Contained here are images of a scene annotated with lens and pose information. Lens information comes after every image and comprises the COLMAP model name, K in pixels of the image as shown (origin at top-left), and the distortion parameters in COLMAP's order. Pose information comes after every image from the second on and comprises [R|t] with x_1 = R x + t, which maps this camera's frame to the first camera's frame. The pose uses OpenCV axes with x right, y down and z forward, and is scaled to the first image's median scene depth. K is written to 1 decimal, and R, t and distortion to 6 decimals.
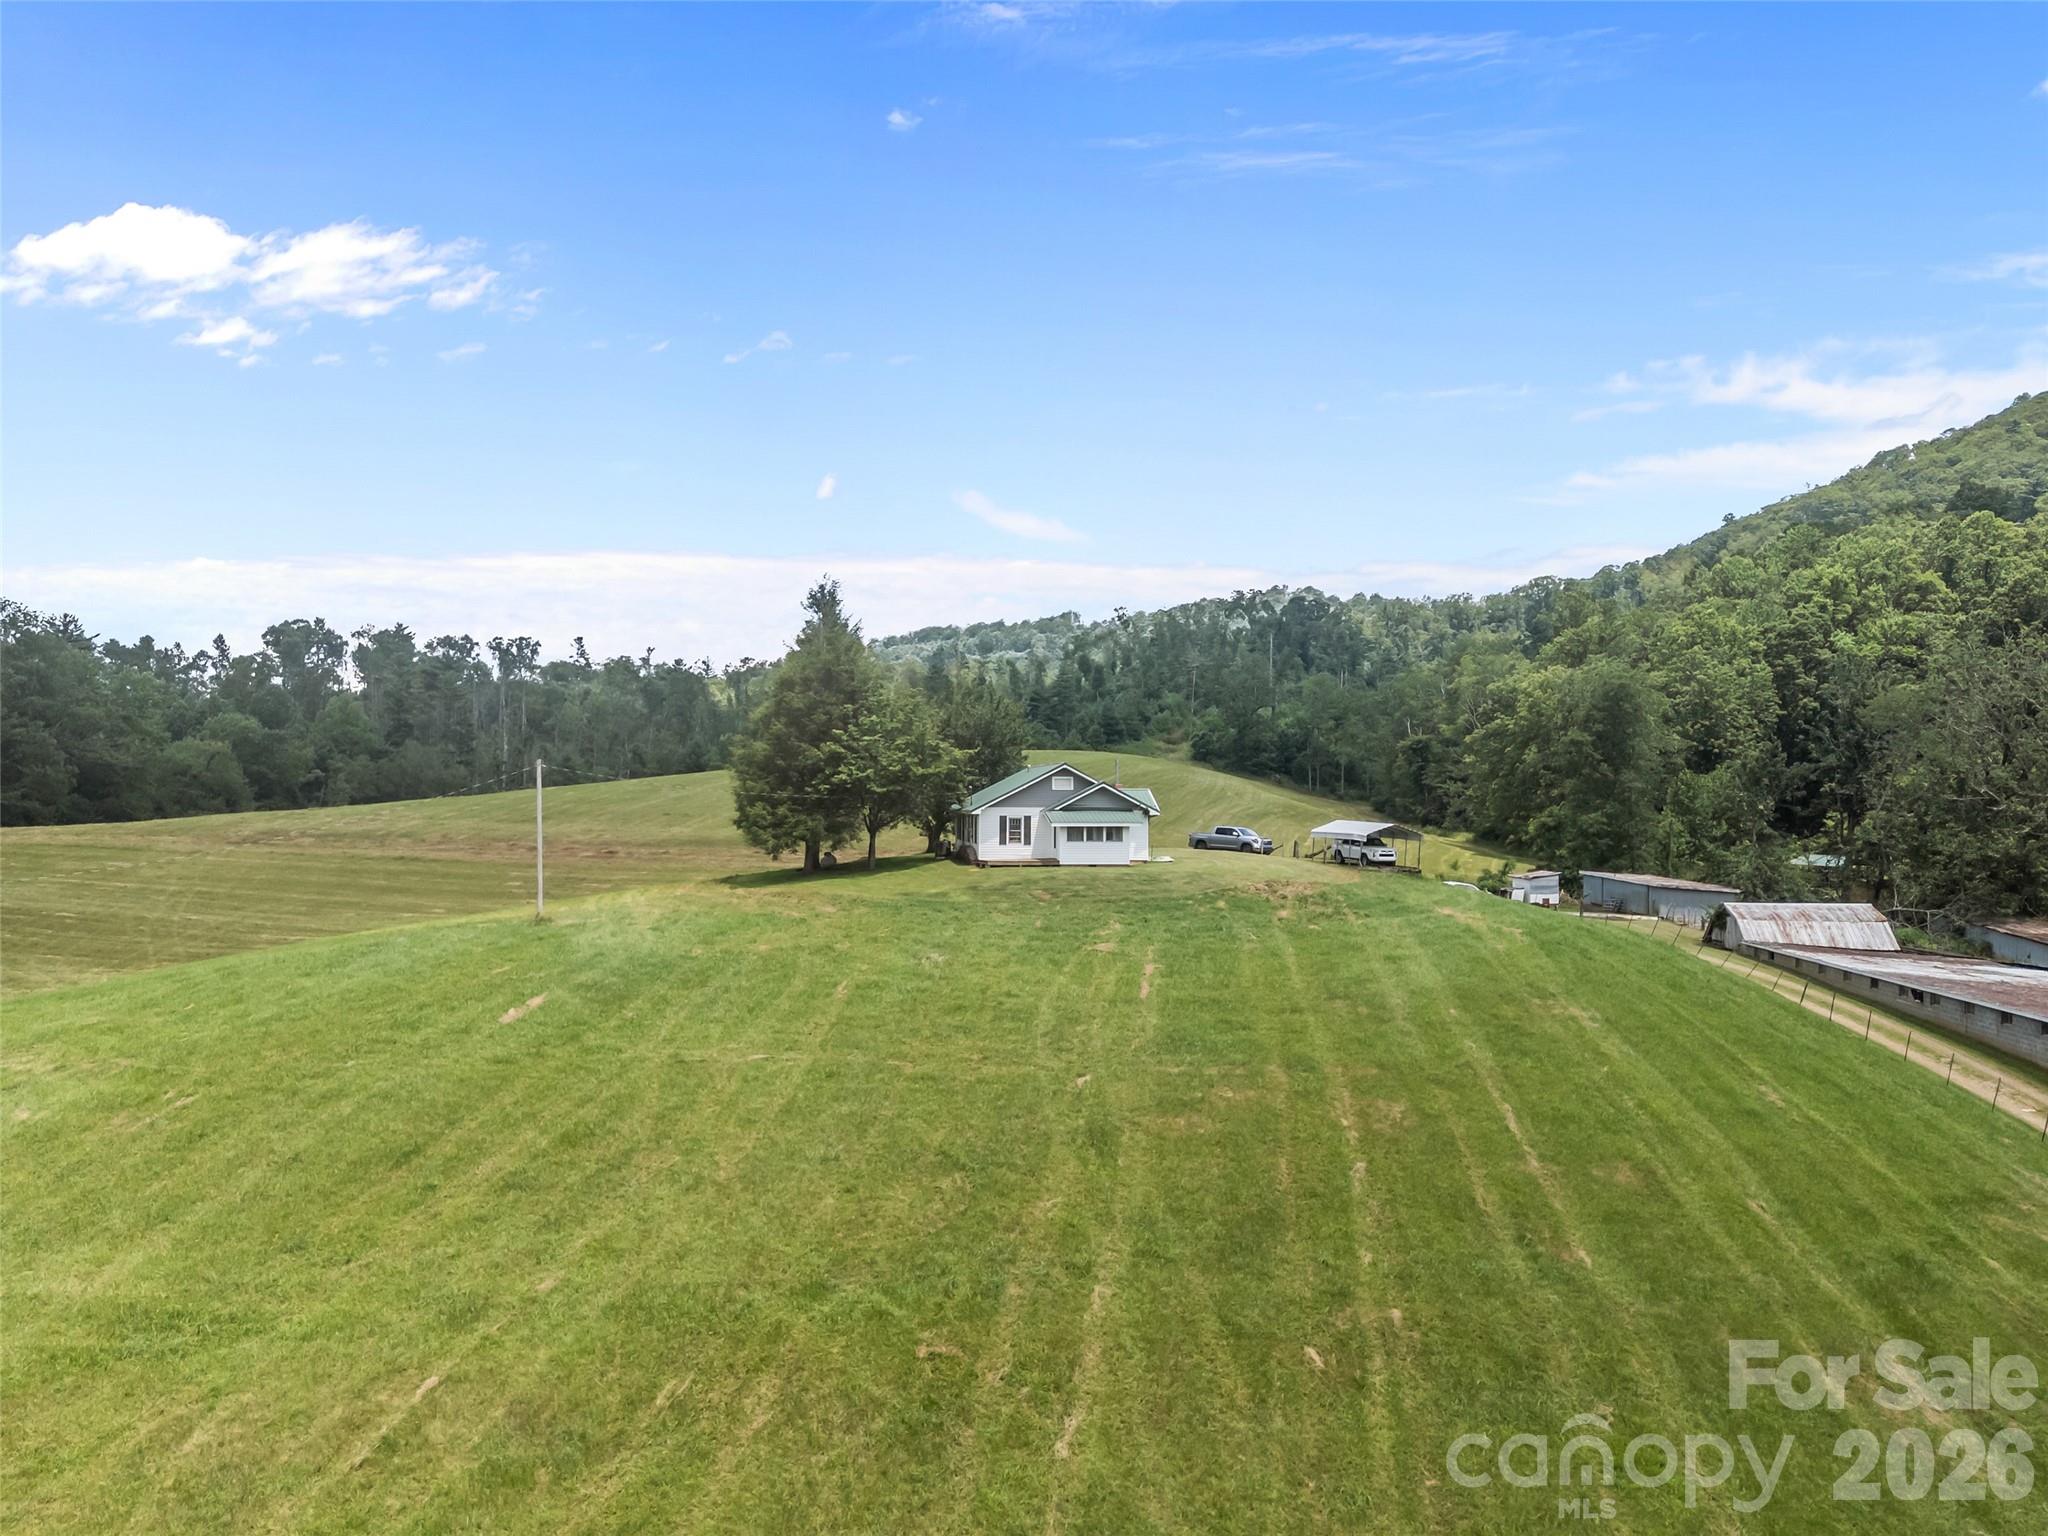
lens RADIAL K [[1498.6, 0, 1017.4], [0, 1498.6, 782.3], [0, 0, 1]] dist [0.060976, -0.055803]
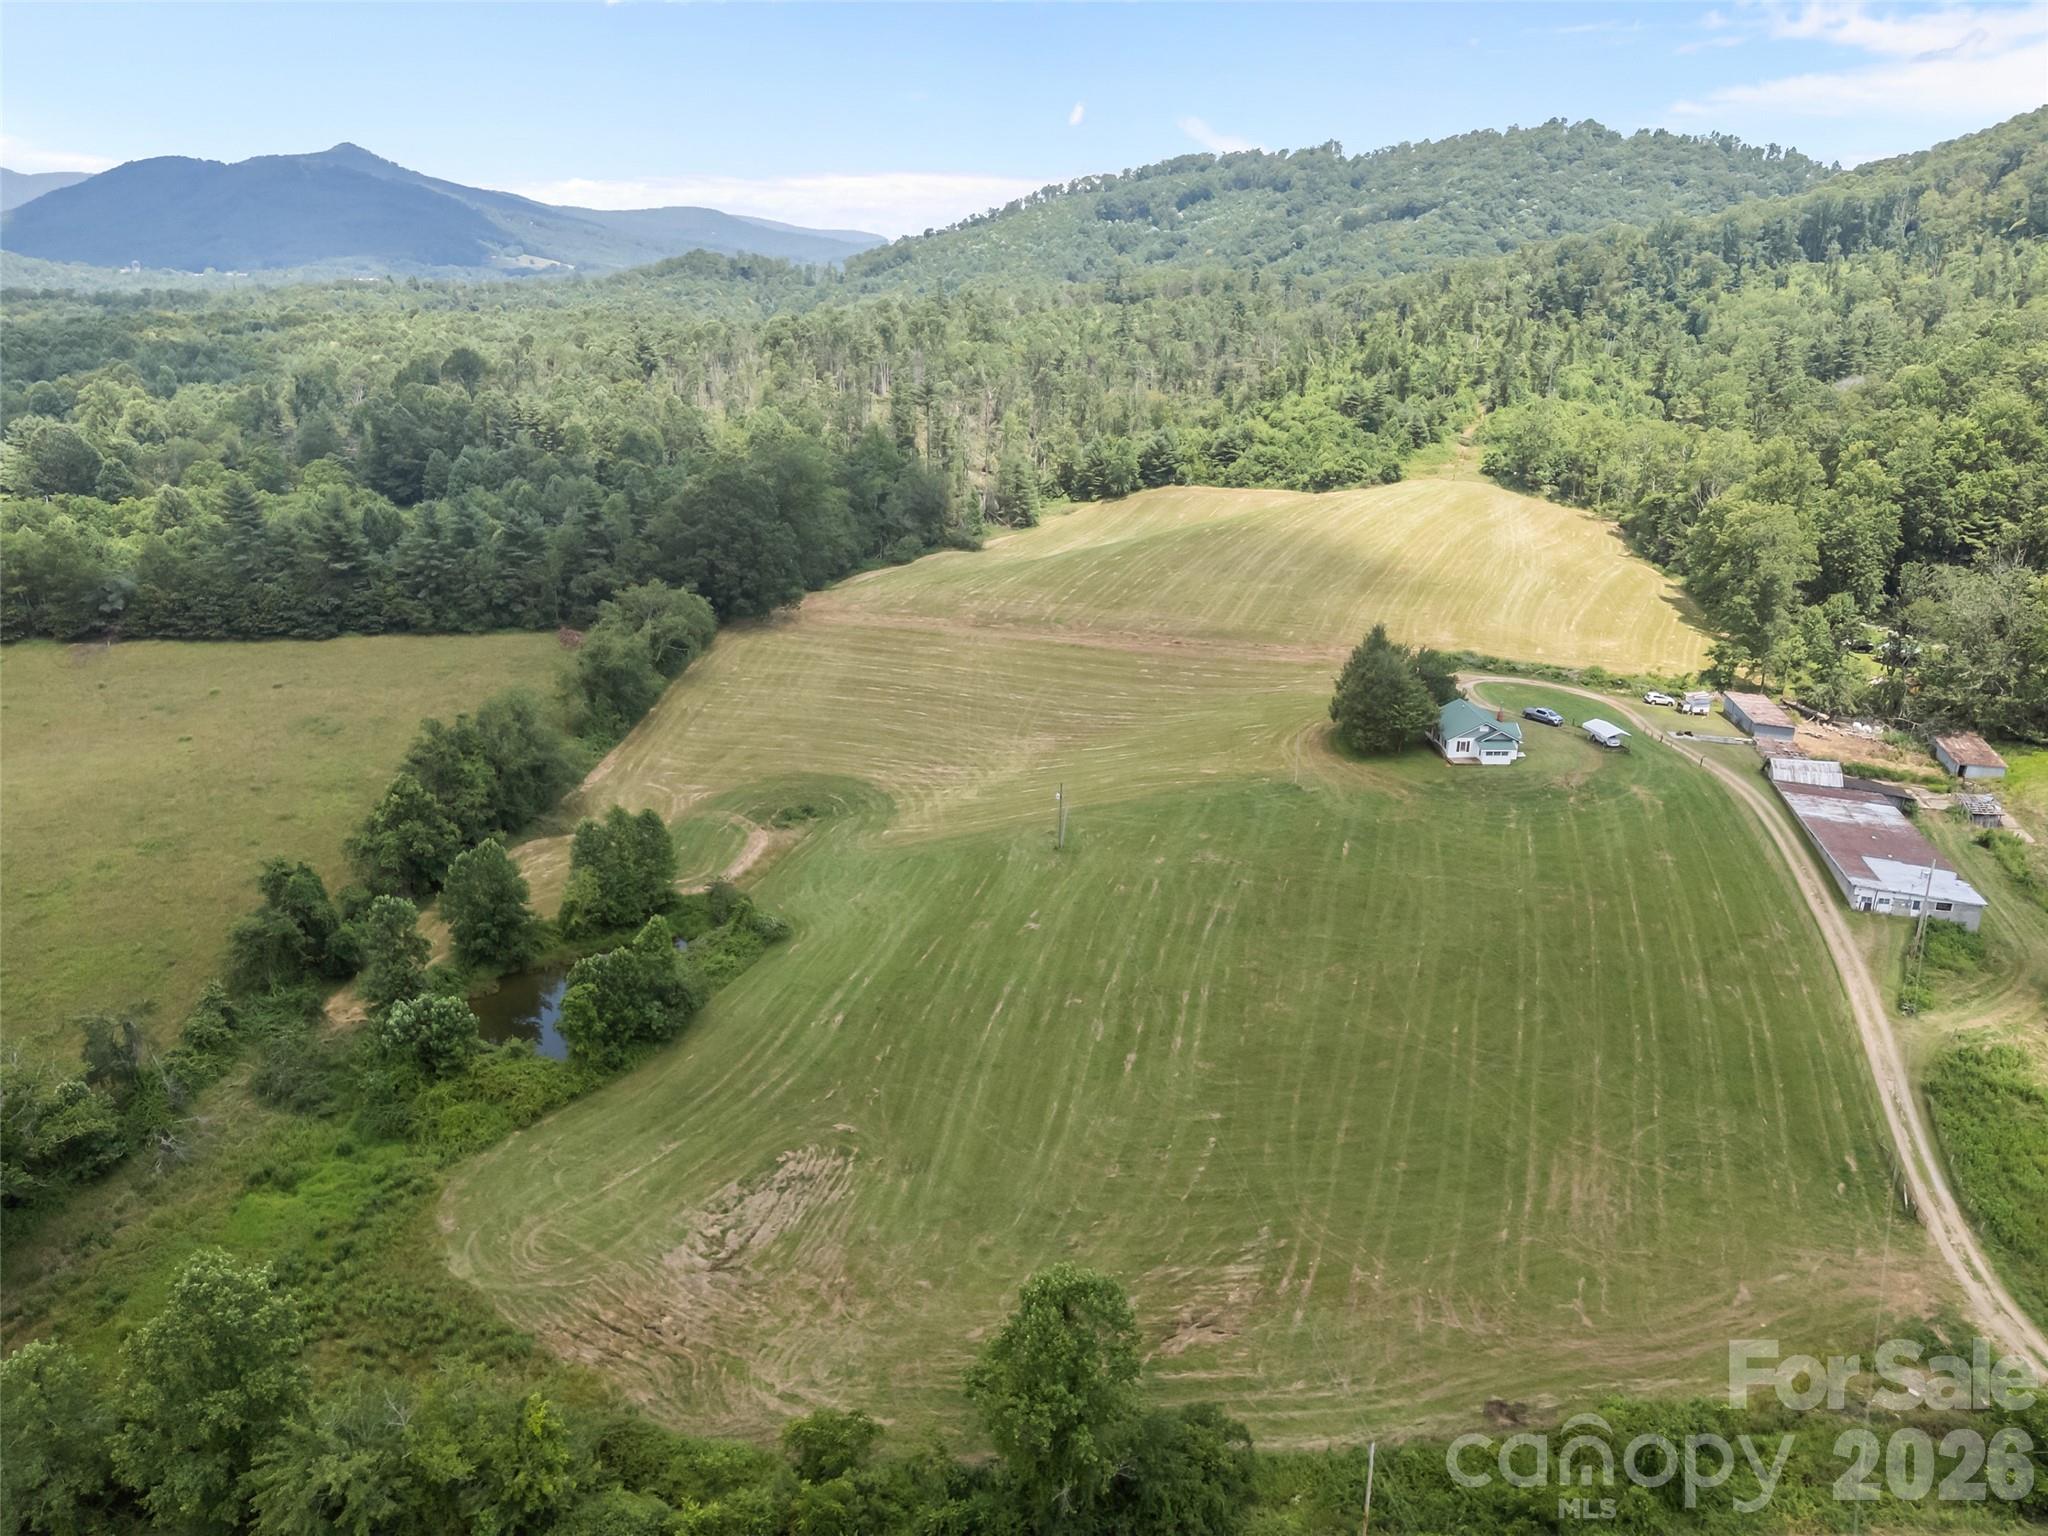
lens RADIAL K [[1498.6, 0, 1017.4], [0, 1498.6, 782.3], [0, 0, 1]] dist [0.060976, -0.055803]
pose [[0.990779, 0.042605, -0.128614, -0.166598], [0.001521, 0.945714, 0.324995, -0.294816], [0.135479, -0.322194, 0.936929, -0.604155]]
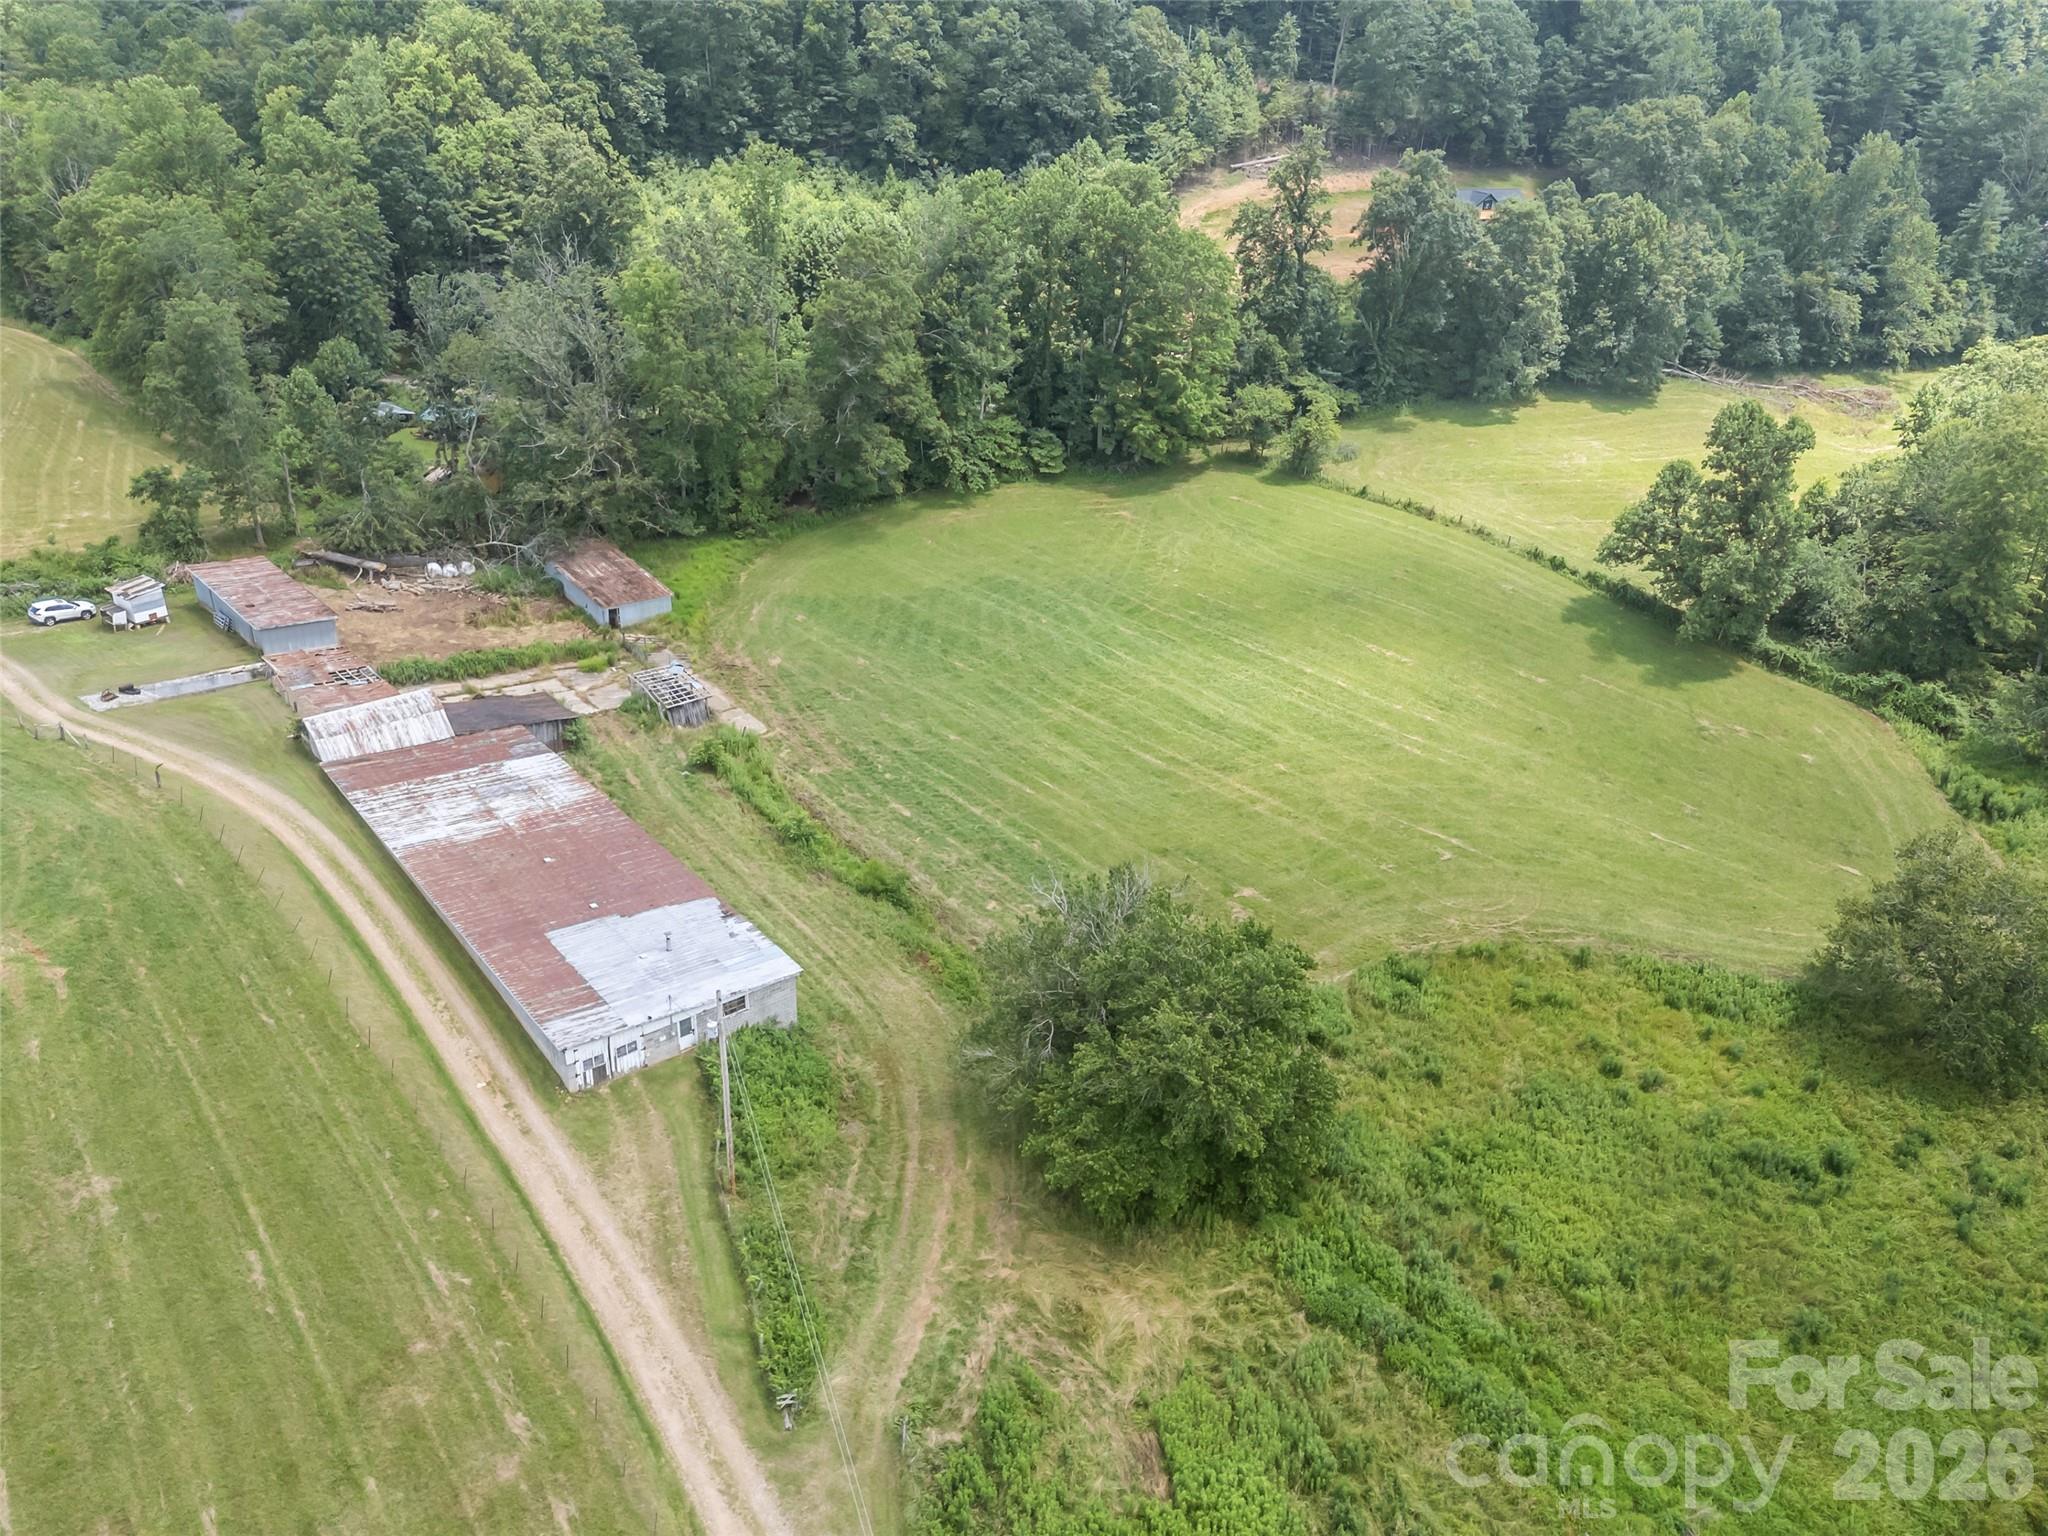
lens RADIAL K [[1498.6, 0, 1017.4], [0, 1498.6, 782.3], [0, 0, 1]] dist [0.060976, -0.055803]
pose [[0.724586, -0.306985, 0.617038, 0.072478], [-0.023246, 0.883920, 0.467060, -0.191201], [-0.688792, -0.352769, 0.633340, -0.029425]]
